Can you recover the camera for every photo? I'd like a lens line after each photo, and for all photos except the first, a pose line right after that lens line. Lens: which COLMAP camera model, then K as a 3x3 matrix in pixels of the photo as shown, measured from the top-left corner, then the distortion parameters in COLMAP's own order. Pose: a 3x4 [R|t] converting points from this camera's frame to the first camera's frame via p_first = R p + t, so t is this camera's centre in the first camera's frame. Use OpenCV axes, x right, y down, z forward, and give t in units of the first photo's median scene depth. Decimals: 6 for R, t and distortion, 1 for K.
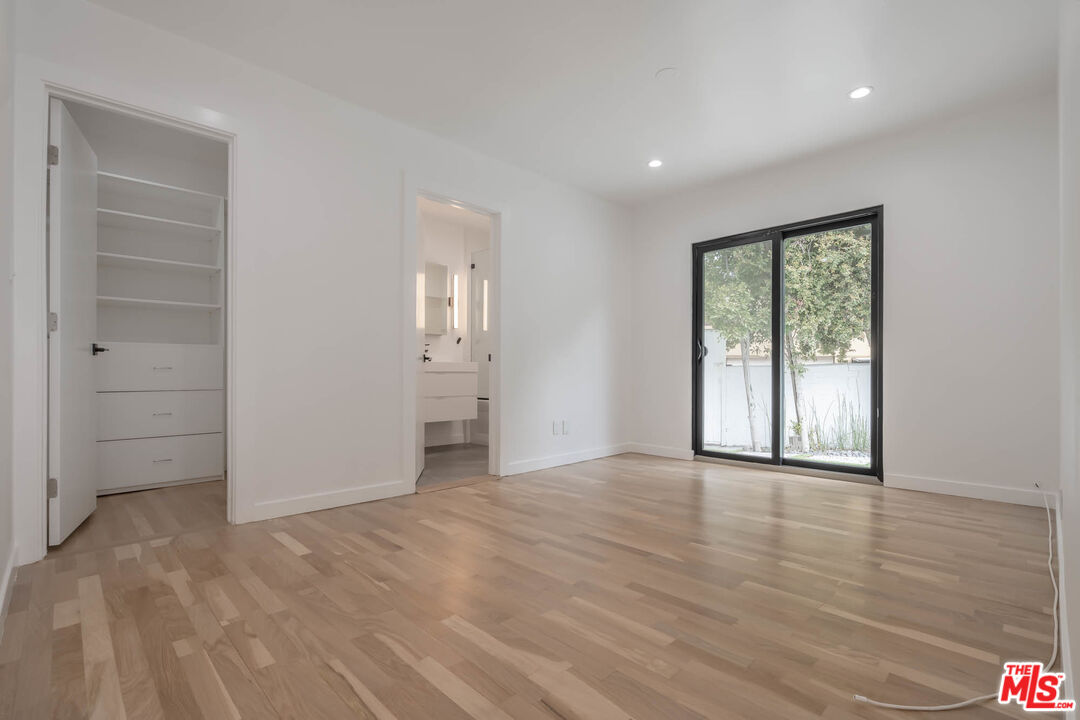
lens RADIAL K [[489.1, 0, 541.0], [0, 489.1, 370.9], [0, 0, 1]] dist [-0.004022, -0.000880]
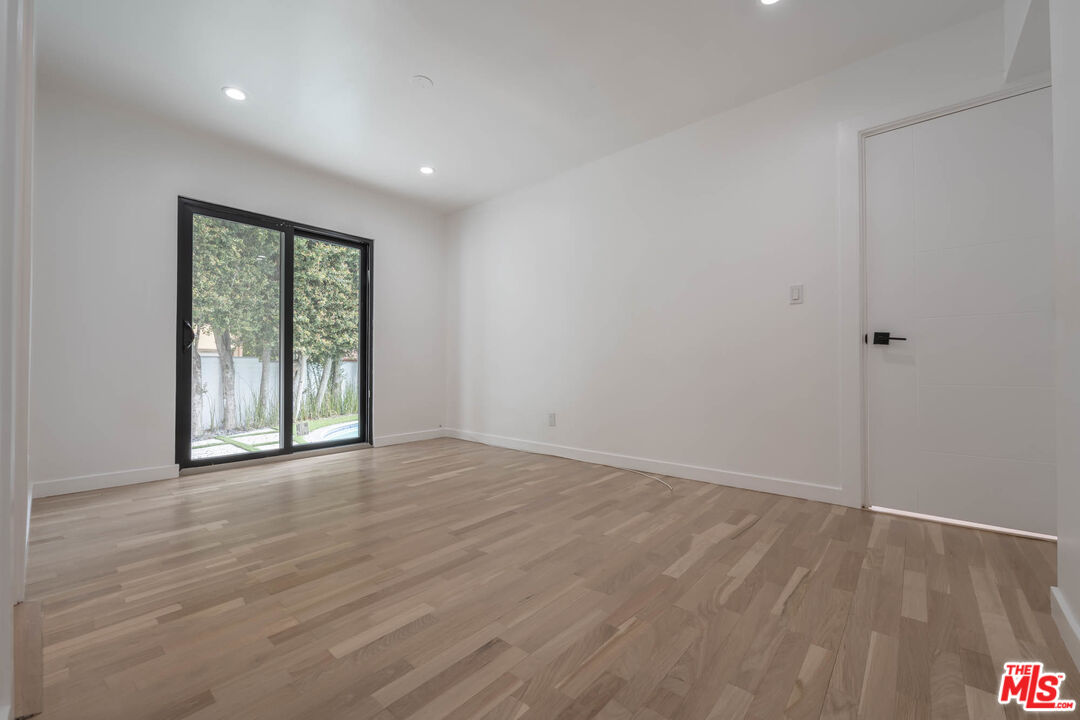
lens RADIAL K [[437.5, 0, 541.1], [0, 437.5, 362.0], [0, 0, 1]] dist [-0.005487, -0.000247]
pose [[-0.079431, 0.008367, 0.996805, -0.956808], [-0.005686, 0.999945, -0.008846, 0.011412], [-0.996824, -0.006370, -0.079379, 1.109936]]
